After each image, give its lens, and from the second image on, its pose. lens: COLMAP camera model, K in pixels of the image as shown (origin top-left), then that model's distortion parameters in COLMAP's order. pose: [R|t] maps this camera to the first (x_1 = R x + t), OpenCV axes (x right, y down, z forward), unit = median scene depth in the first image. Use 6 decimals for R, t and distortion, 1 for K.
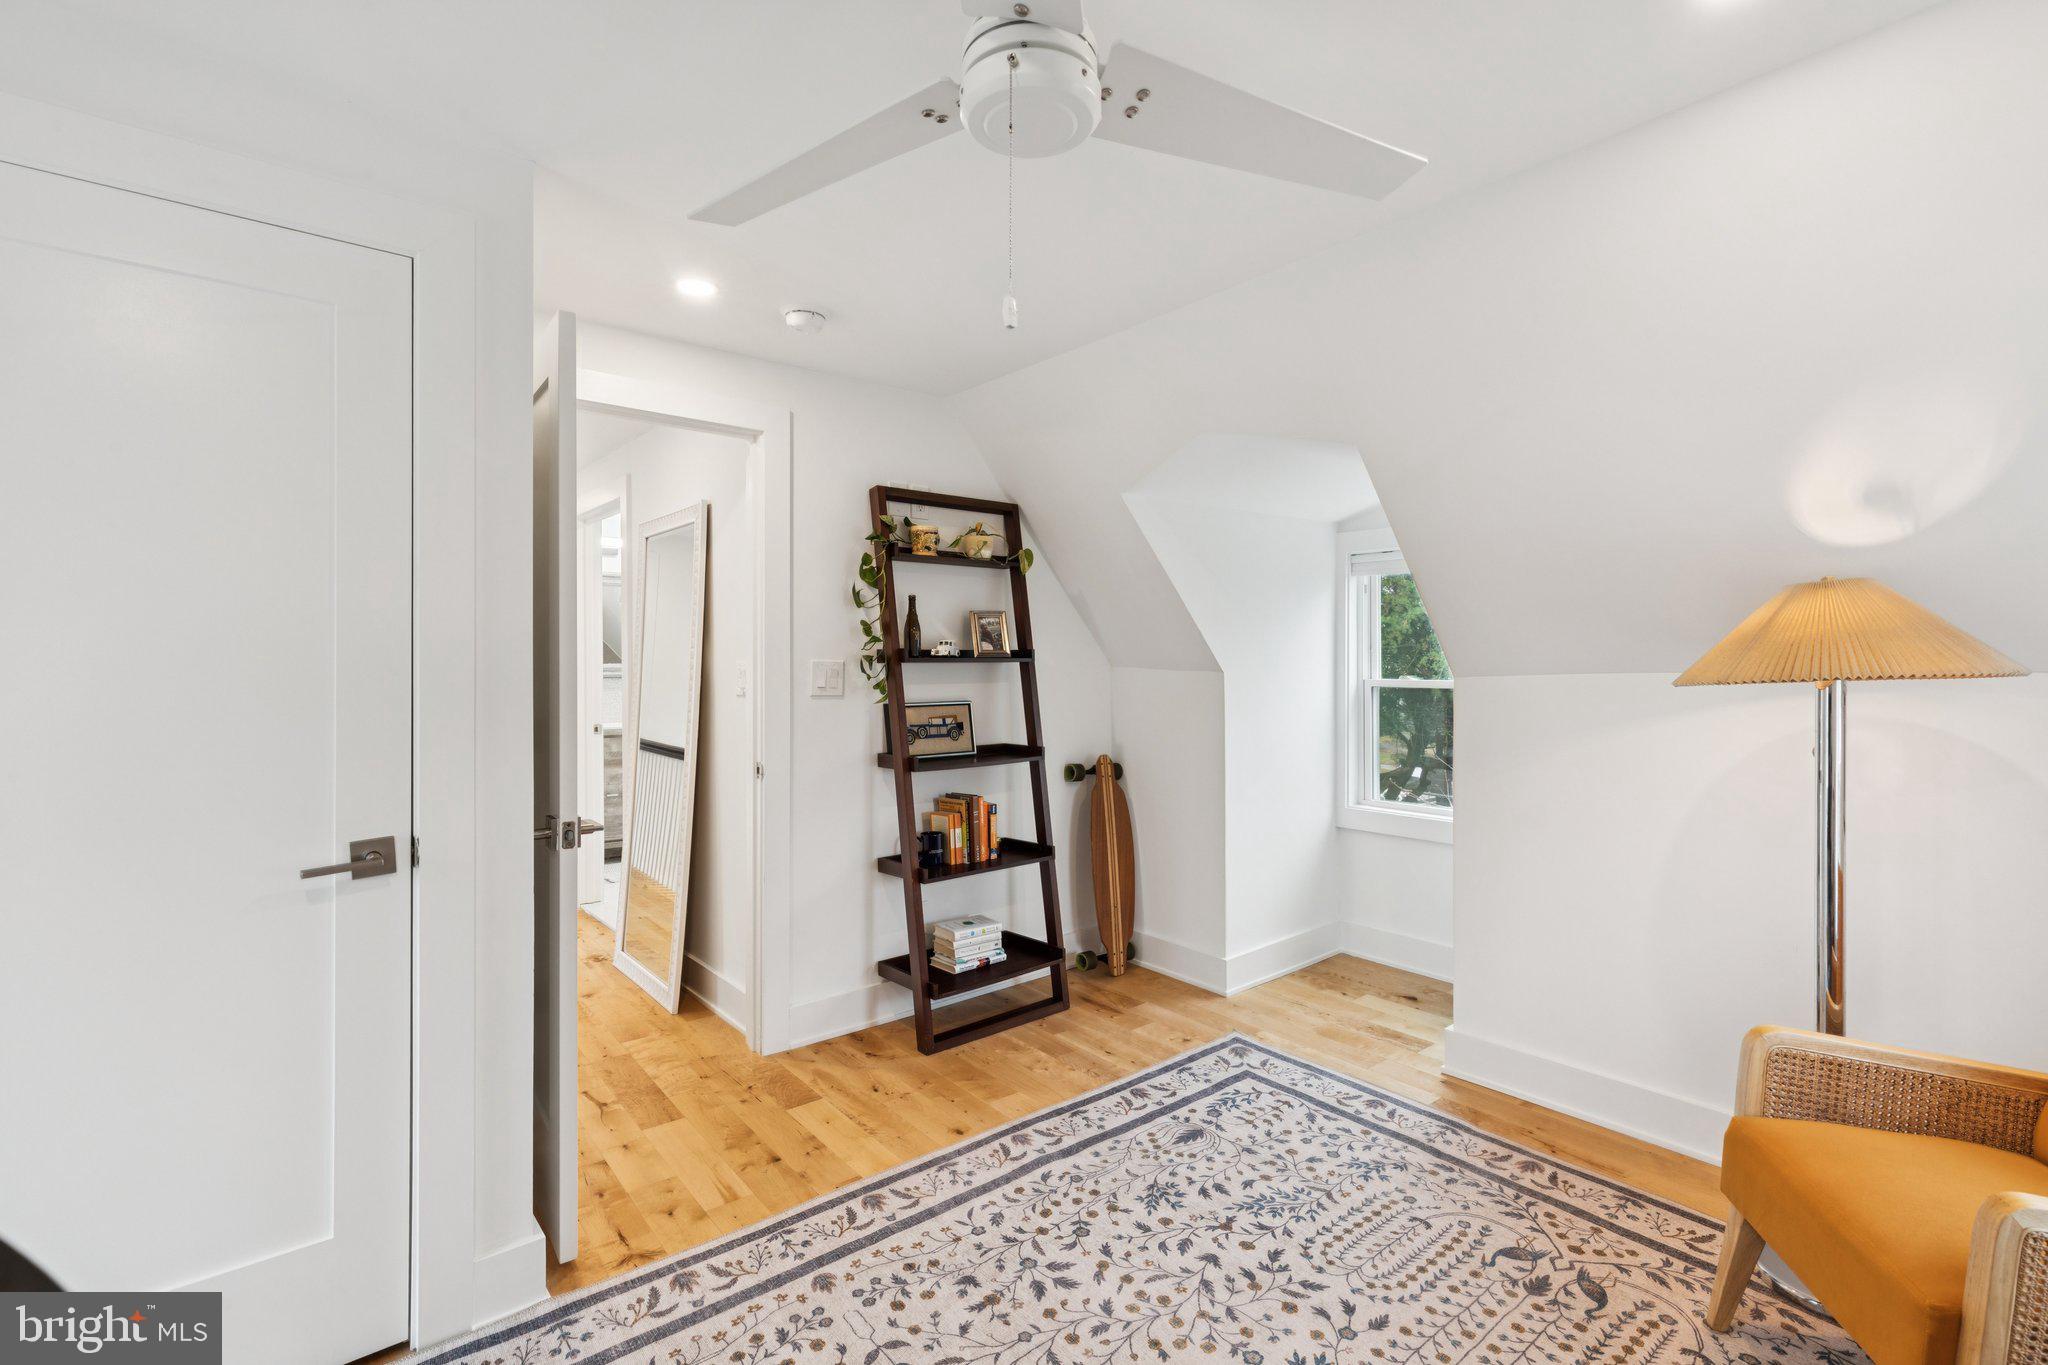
lens RADIAL K [[943.5, 0, 1043.4], [0, 943.5, 674.0], [0, 0, 1]] dist [0.011374, -0.000909]
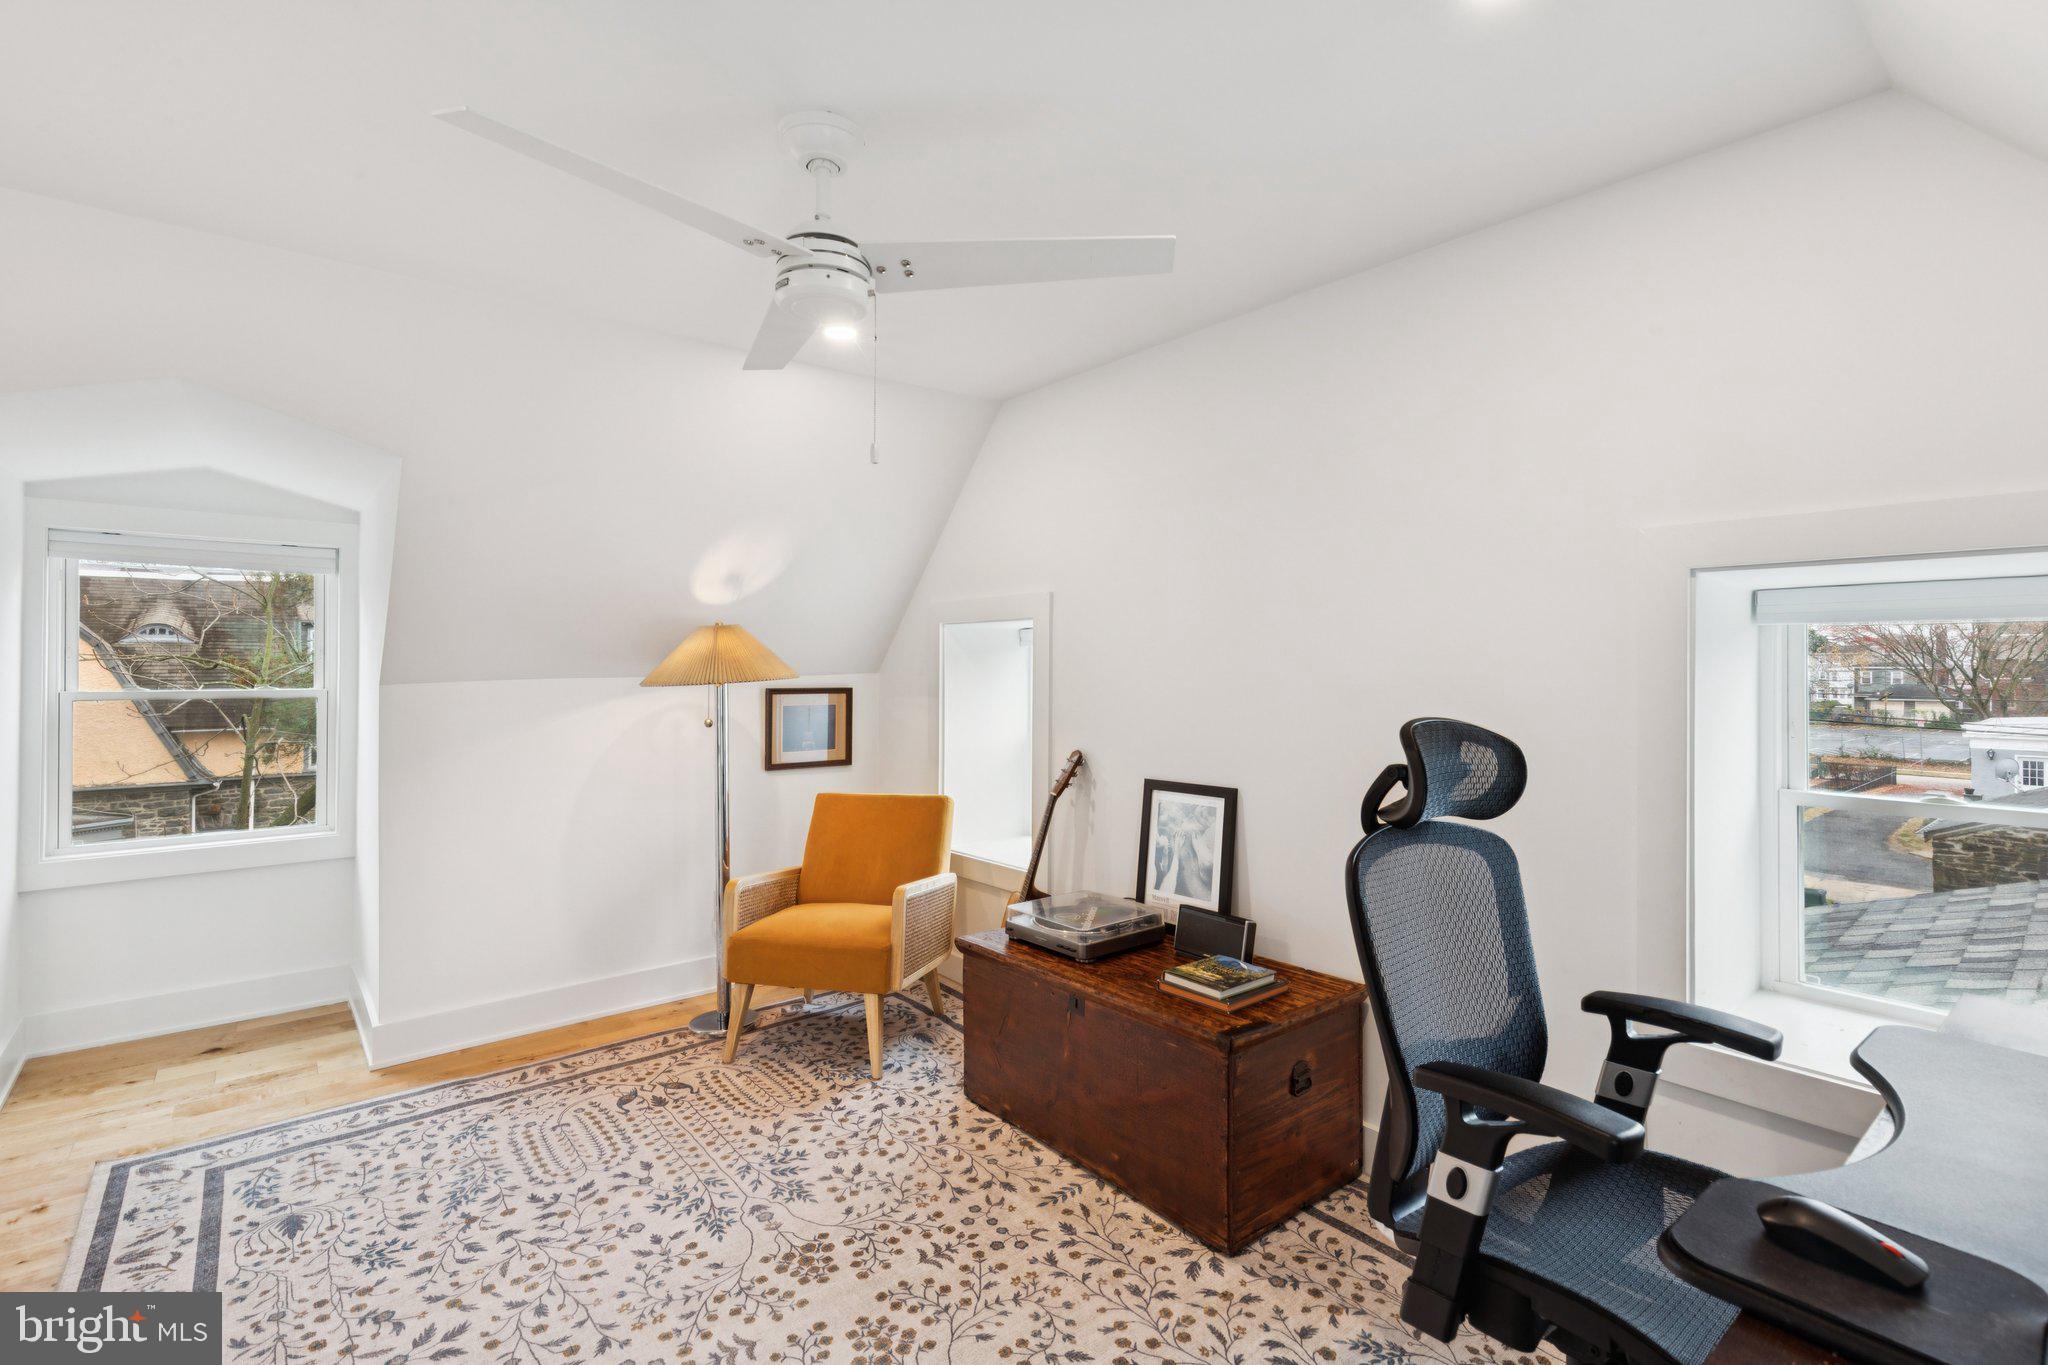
lens RADIAL K [[943.5, 0, 1027.4], [0, 943.5, 674.7], [0, 0, 1]] dist [0.011374, -0.000909]
pose [[0.010244, -0.007945, 0.999916, -0.759591], [0.015279, 0.999853, 0.007788, -0.007807], [-0.999831, 0.015198, 0.010364, 0.344176]]
